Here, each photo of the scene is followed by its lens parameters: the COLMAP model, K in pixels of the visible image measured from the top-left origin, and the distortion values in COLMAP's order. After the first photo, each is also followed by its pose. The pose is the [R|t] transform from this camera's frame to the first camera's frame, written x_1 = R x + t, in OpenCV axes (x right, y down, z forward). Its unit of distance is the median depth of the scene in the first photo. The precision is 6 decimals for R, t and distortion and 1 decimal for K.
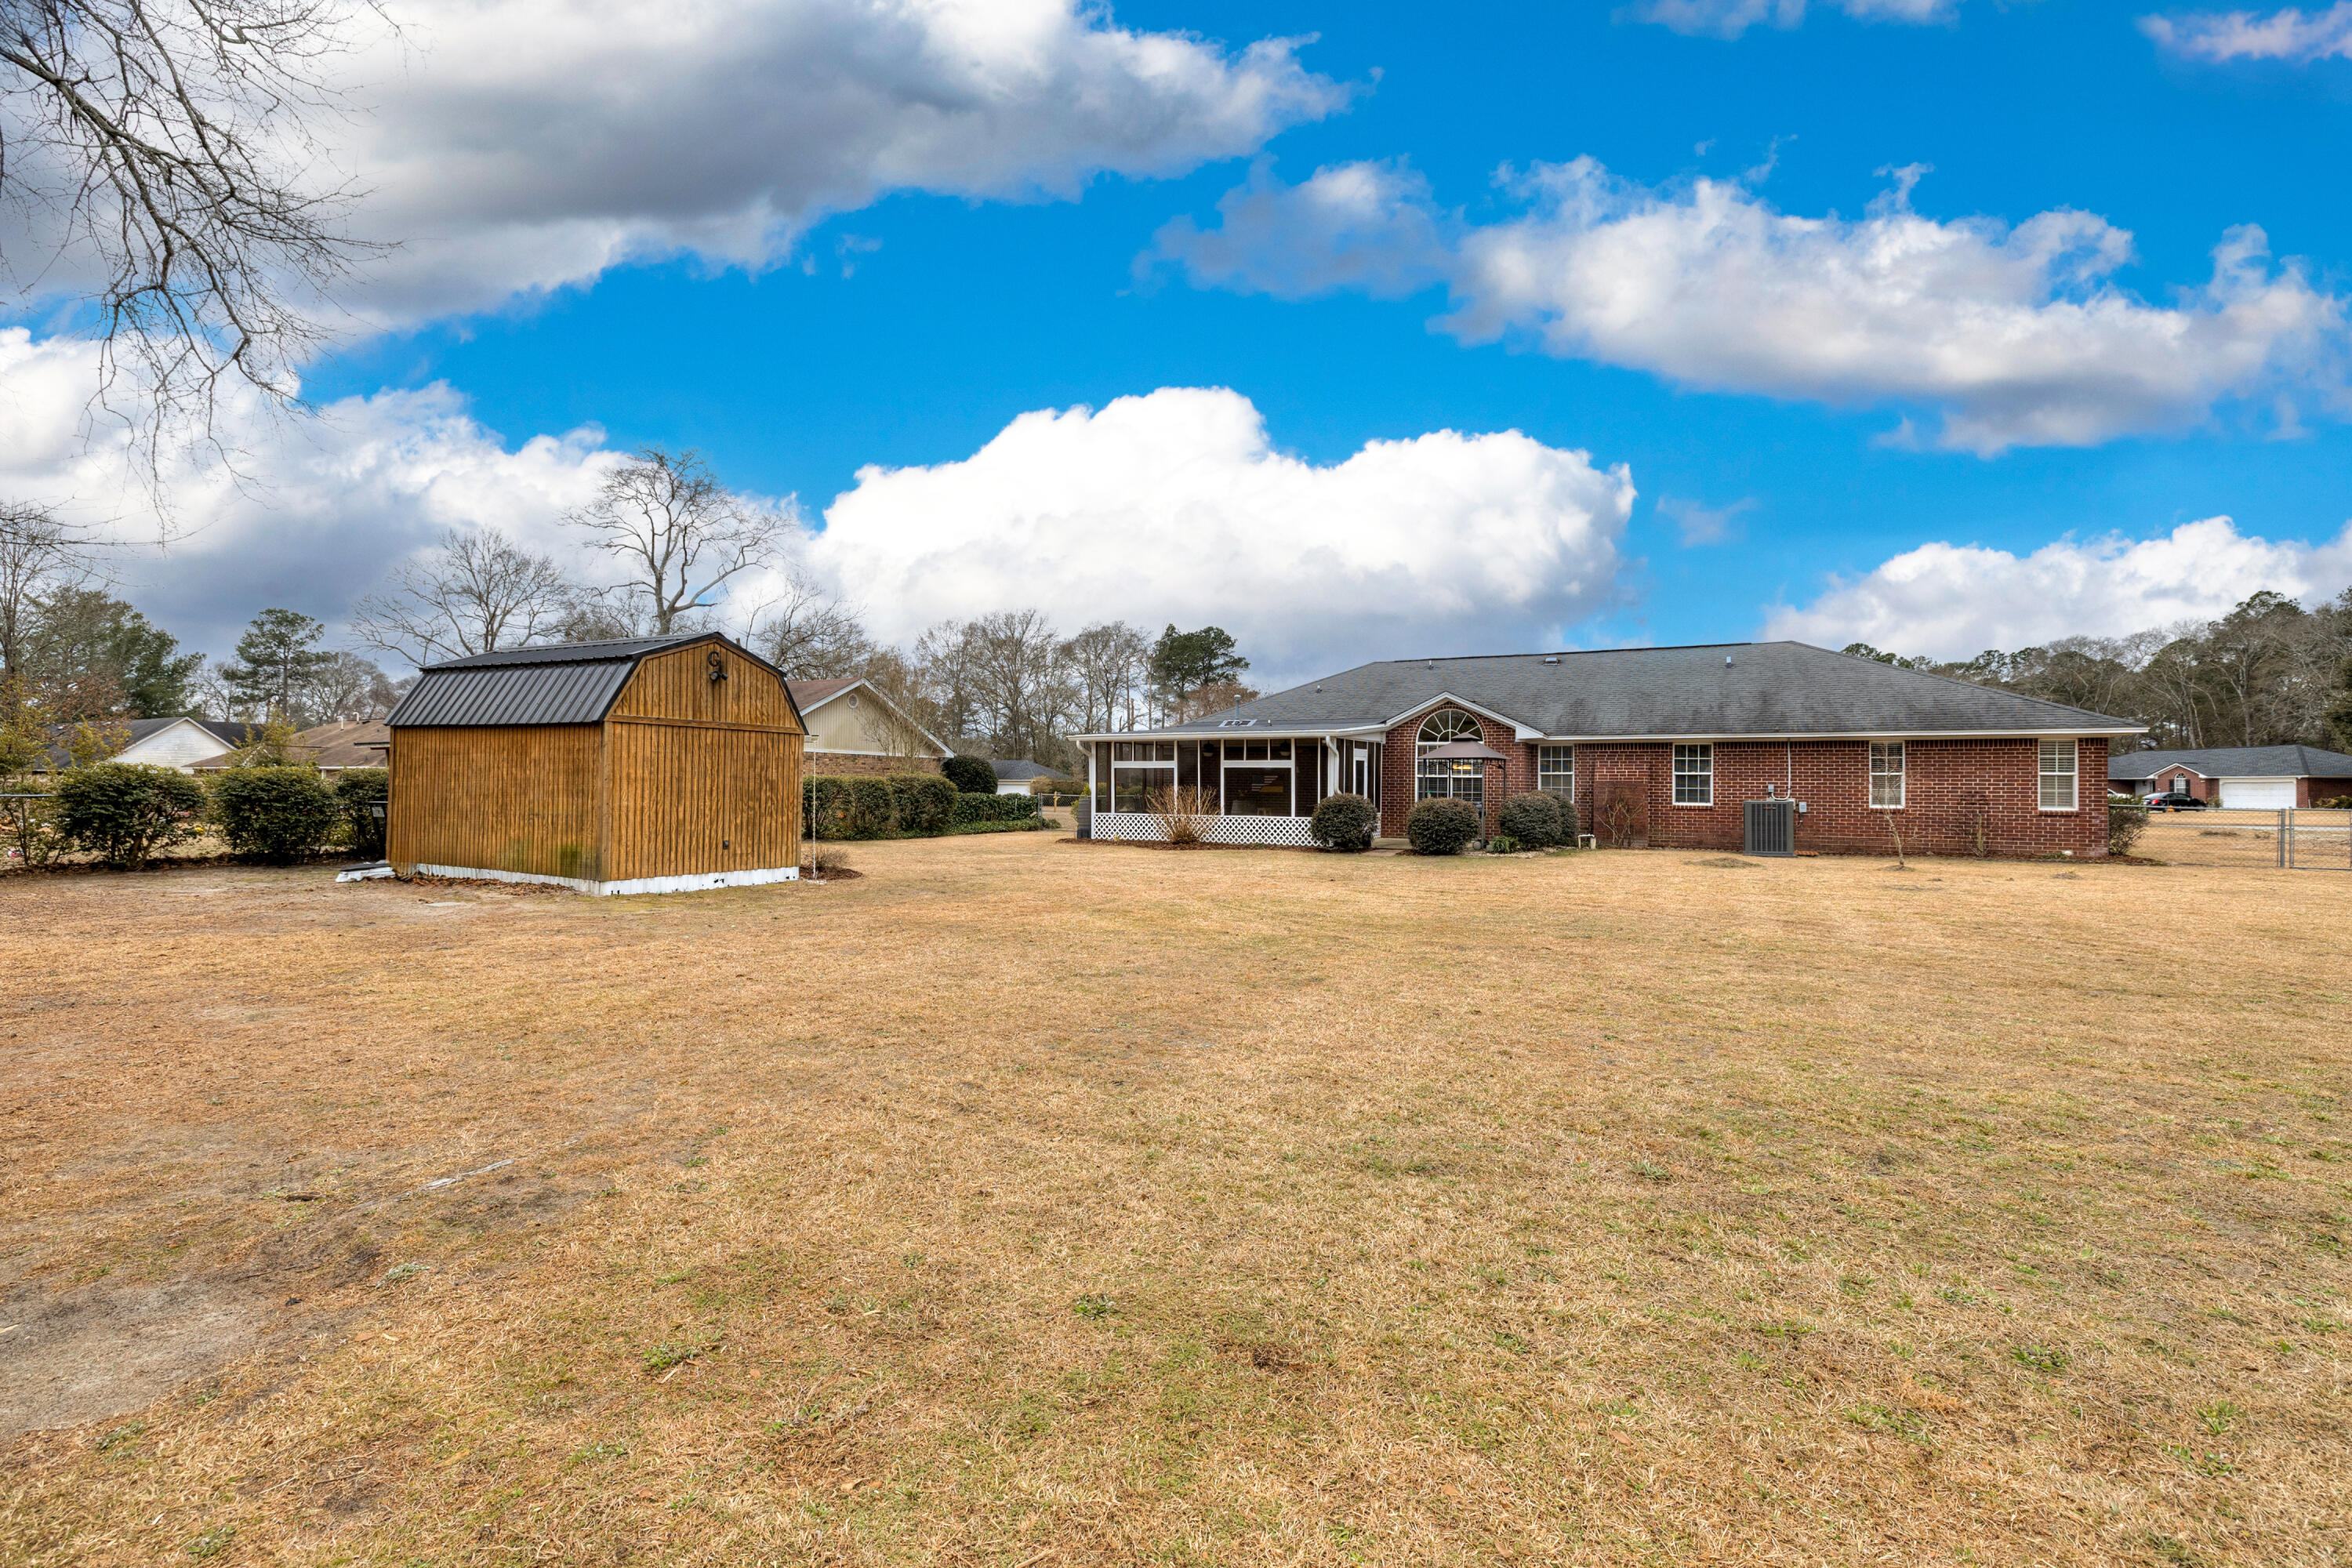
lens RADIAL K [[1030.1, 0, 1184.2], [0, 1030.1, 792.3], [0, 0, 1]] dist [0.000723, -0.000101]
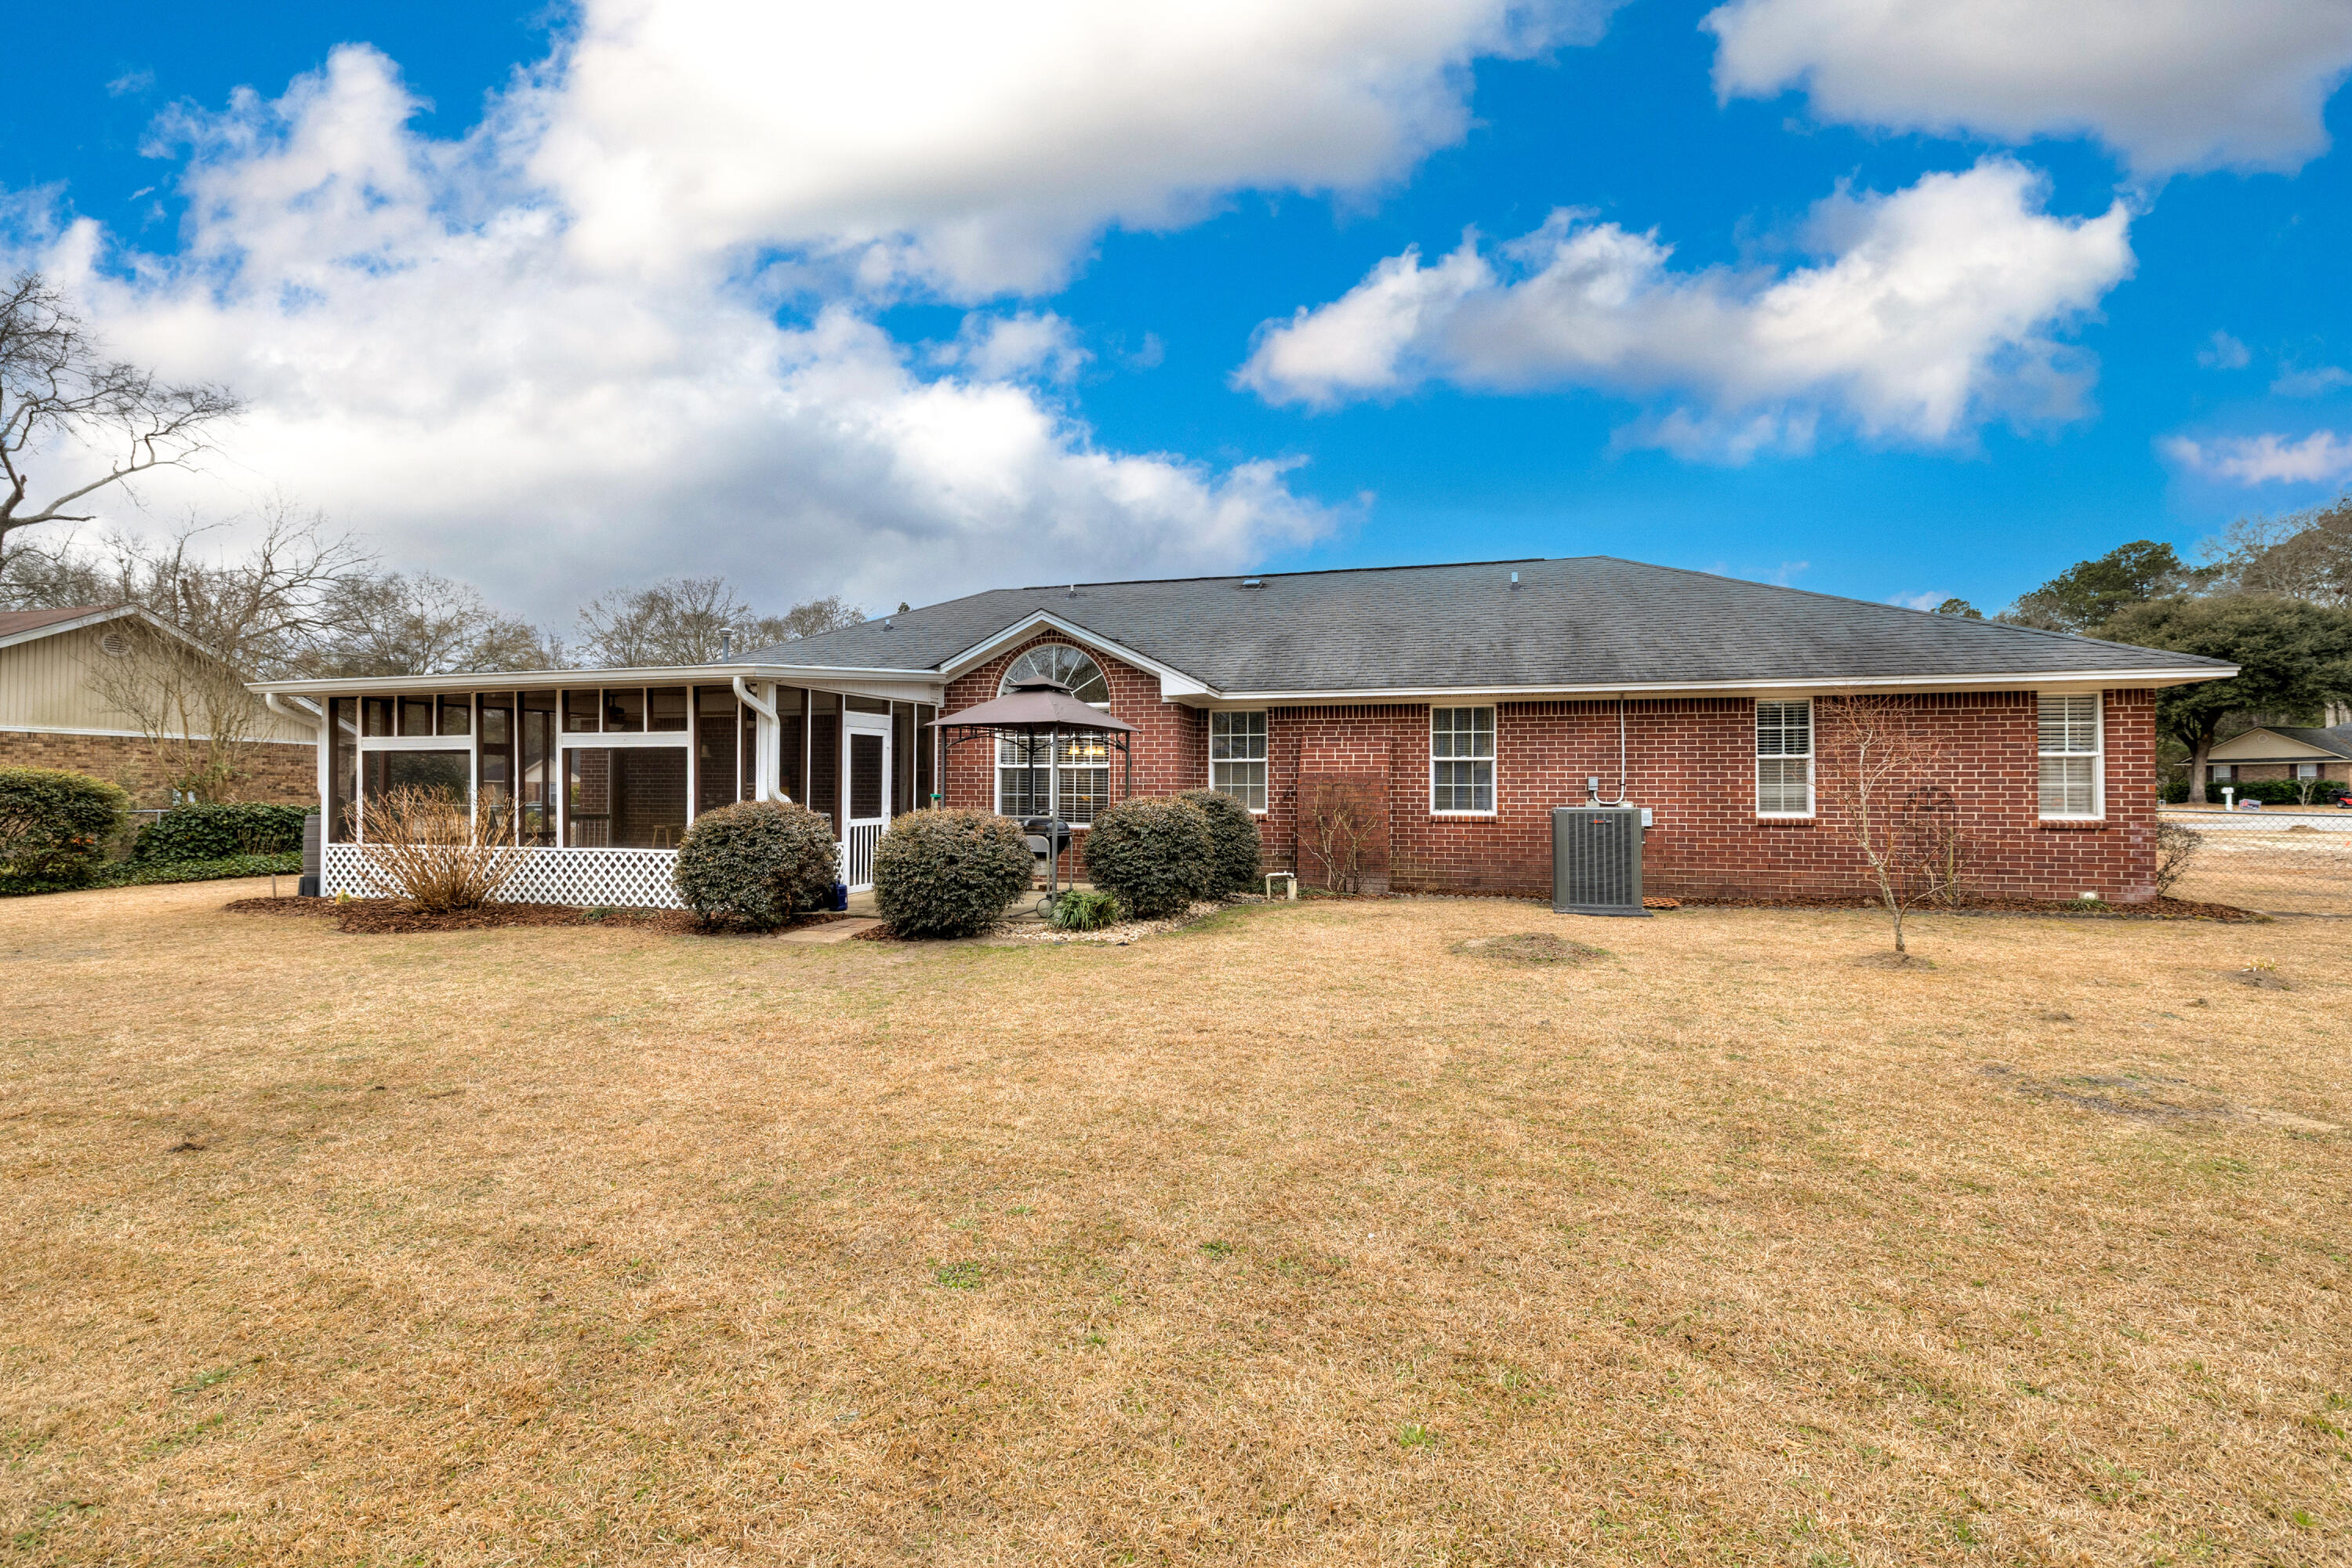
lens RADIAL K [[1030.1, 0, 1184.2], [0, 1030.1, 792.3], [0, 0, 1]] dist [0.000723, -0.000101]
pose [[0.980040, -0.007080, 0.198673, 0.235584], [0.007627, 0.999969, -0.001987, 0.000105], [-0.198653, 0.003463, 0.980064, 0.485754]]
